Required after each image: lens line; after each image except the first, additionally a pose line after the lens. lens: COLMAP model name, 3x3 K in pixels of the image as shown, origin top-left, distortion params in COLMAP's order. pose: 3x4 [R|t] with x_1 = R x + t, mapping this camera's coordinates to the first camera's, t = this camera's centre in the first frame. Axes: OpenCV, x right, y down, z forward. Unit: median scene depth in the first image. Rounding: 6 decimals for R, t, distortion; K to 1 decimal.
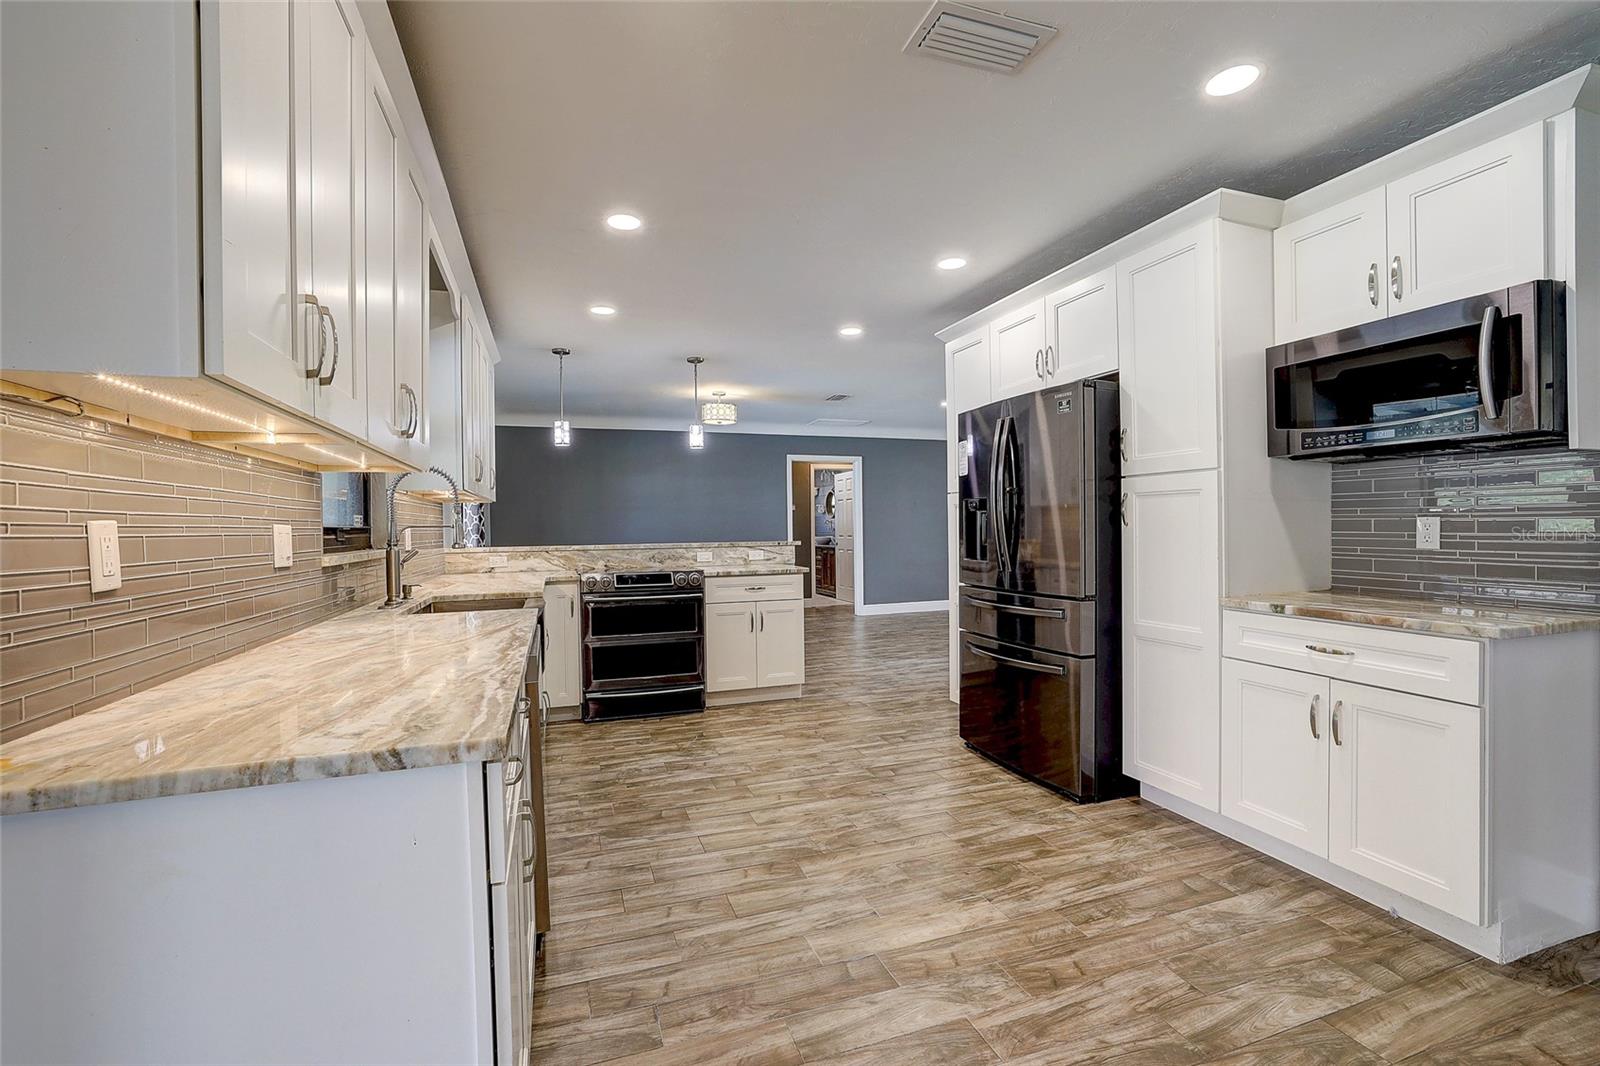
lens RADIAL K [[687.2, 0, 797.2], [0, 687.2, 533.0], [0, 0, 1]] dist [-0.048460, 0.019067]
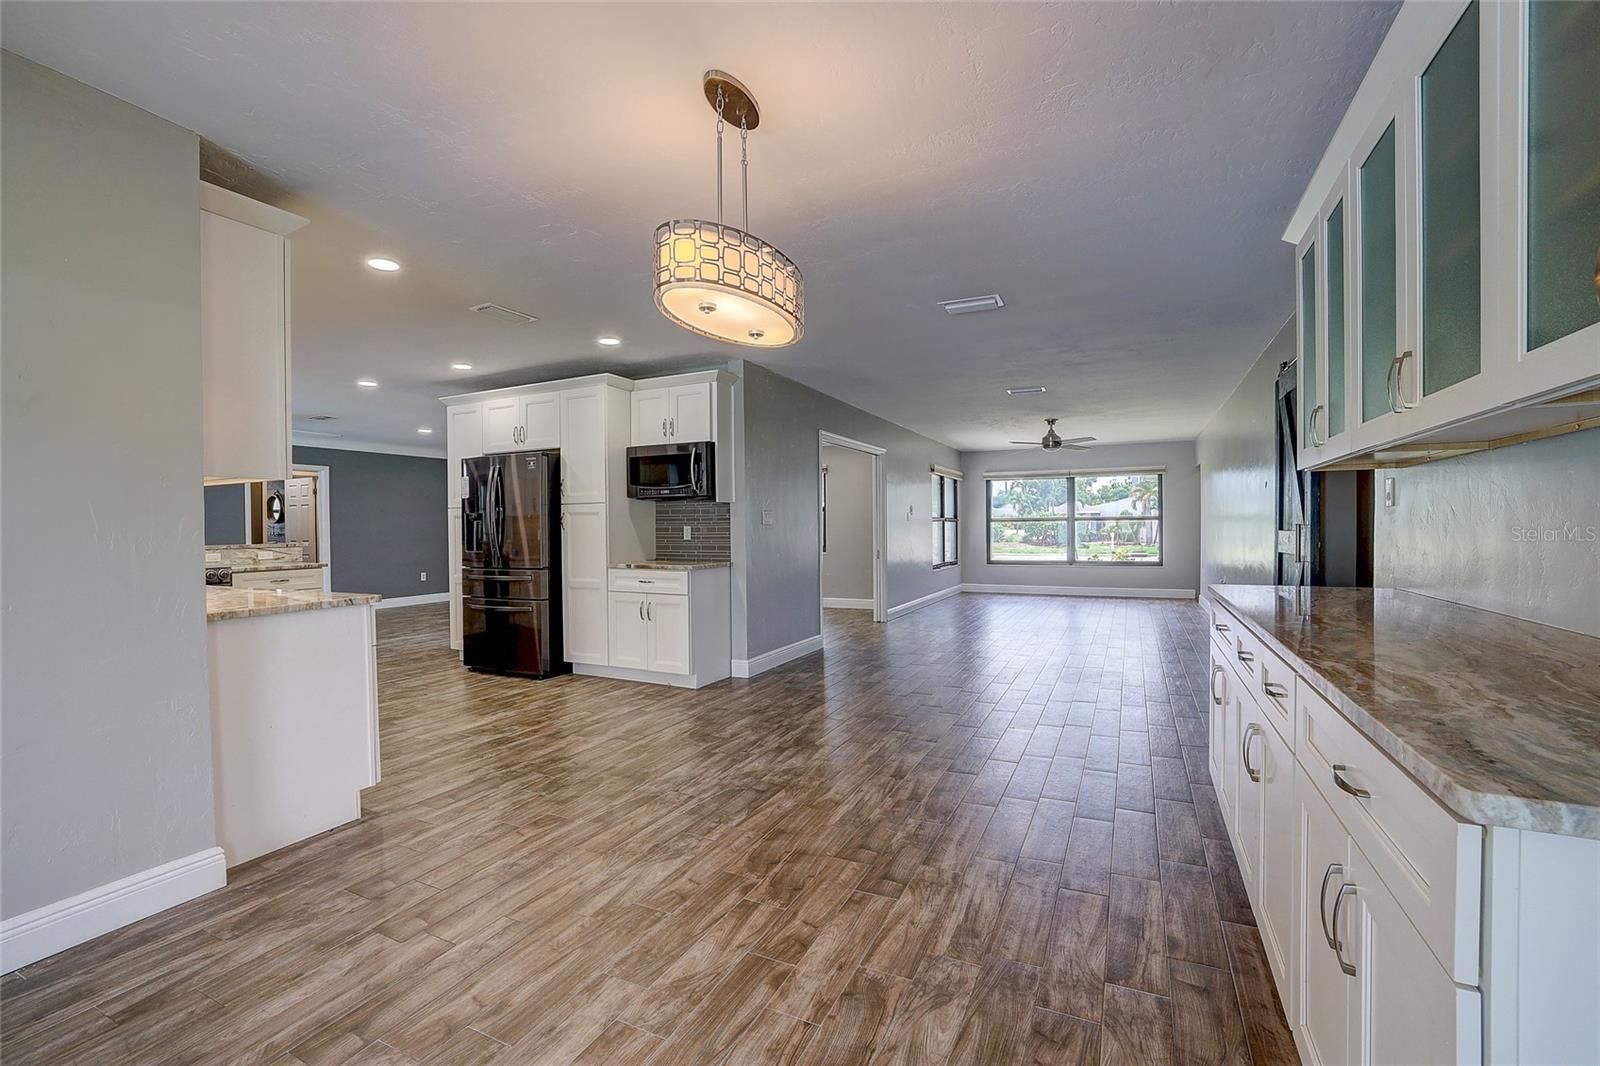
lens RADIAL K [[687.2, 0, 797.2], [0, 687.2, 533.0], [0, 0, 1]] dist [-0.048460, 0.019067]
pose [[0.710400, -0.001702, 0.703796, -0.341544], [0.007625, 0.999957, -0.005278, 0.011232], [-0.703757, 0.009116, 0.710382, -0.700954]]
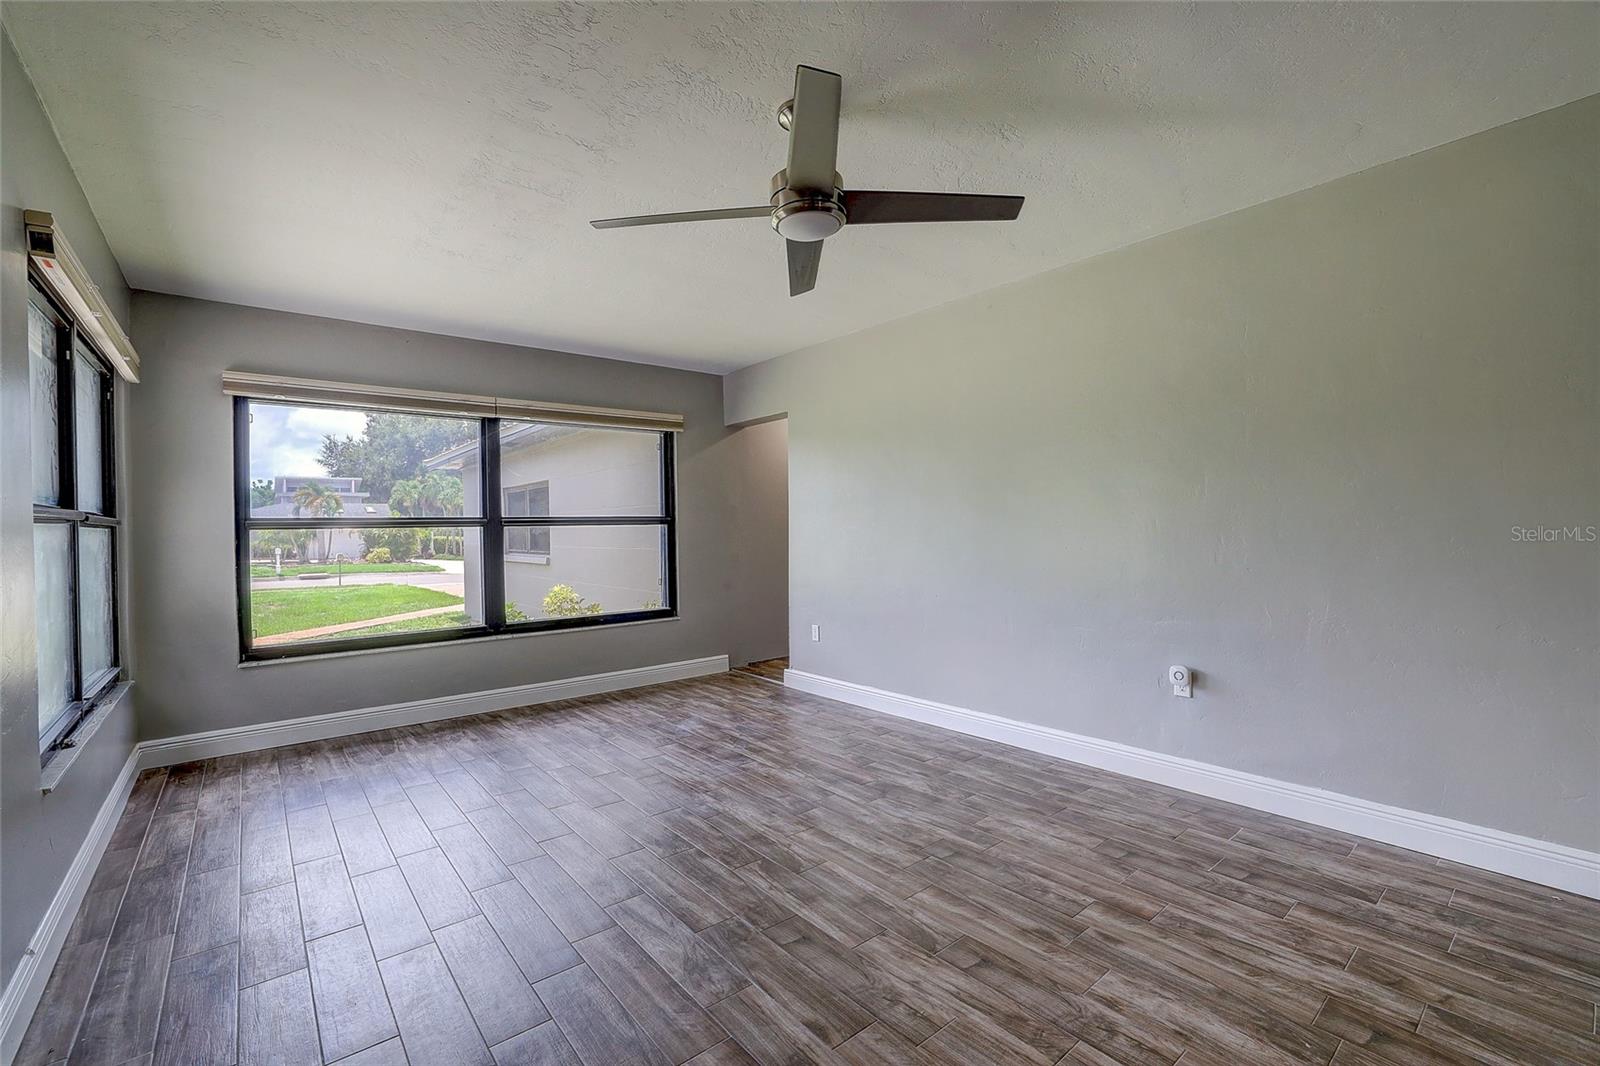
lens RADIAL K [[687.2, 0, 797.2], [0, 687.2, 533.0], [0, 0, 1]] dist [-0.048460, 0.019067]
pose [[-0.345065, 0.010223, 0.938523, 1.530791], [0.028510, 0.999593, -0.000406, -0.024016], [-0.938146, 0.026617, -0.345216, 0.664438]]
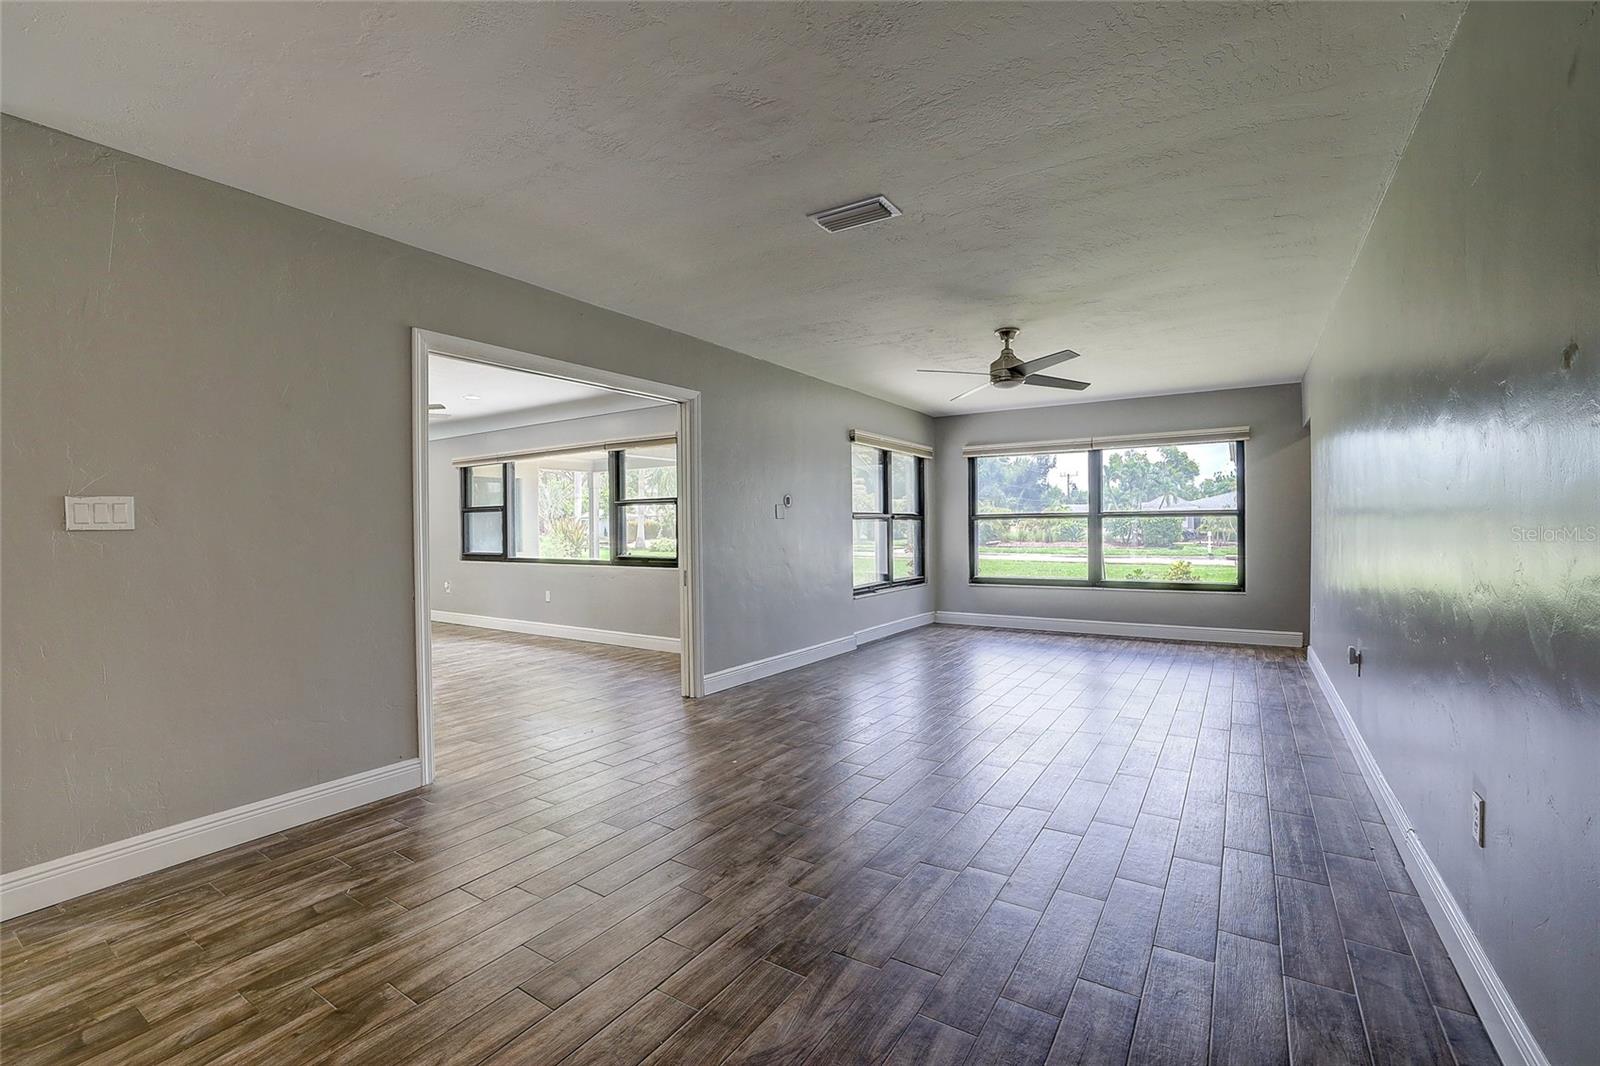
lens RADIAL K [[687.2, 0, 797.2], [0, 687.2, 533.0], [0, 0, 1]] dist [-0.048460, 0.019067]
pose [[0.792992, -0.004241, 0.609218, 0.947164], [0.007726, 0.999965, -0.003095, -0.009172], [-0.609183, 0.007161, 0.792997, -0.390724]]
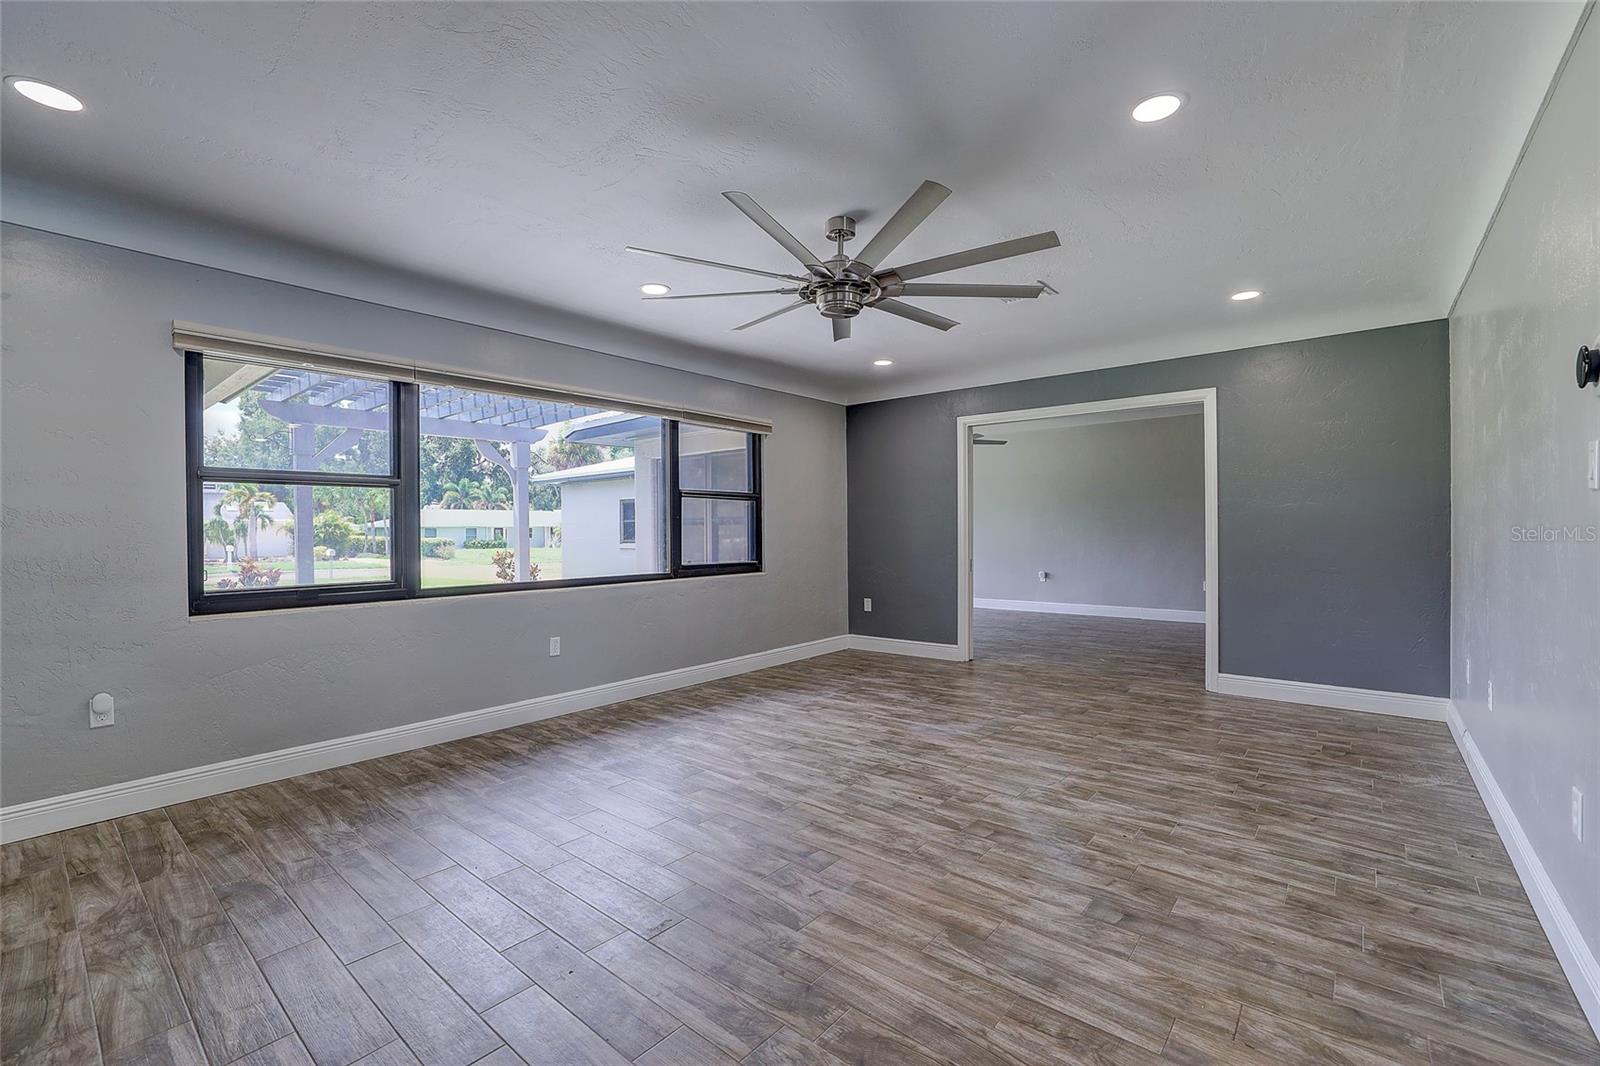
lens RADIAL K [[687.2, 0, 797.2], [0, 687.2, 533.0], [0, 0, 1]] dist [-0.048460, 0.019067]
pose [[-0.512234, 0.010527, 0.858781, 0.332613], [0.021782, 0.999762, 0.000737, -0.015286], [-0.858570, 0.019083, -0.512342, 2.174179]]
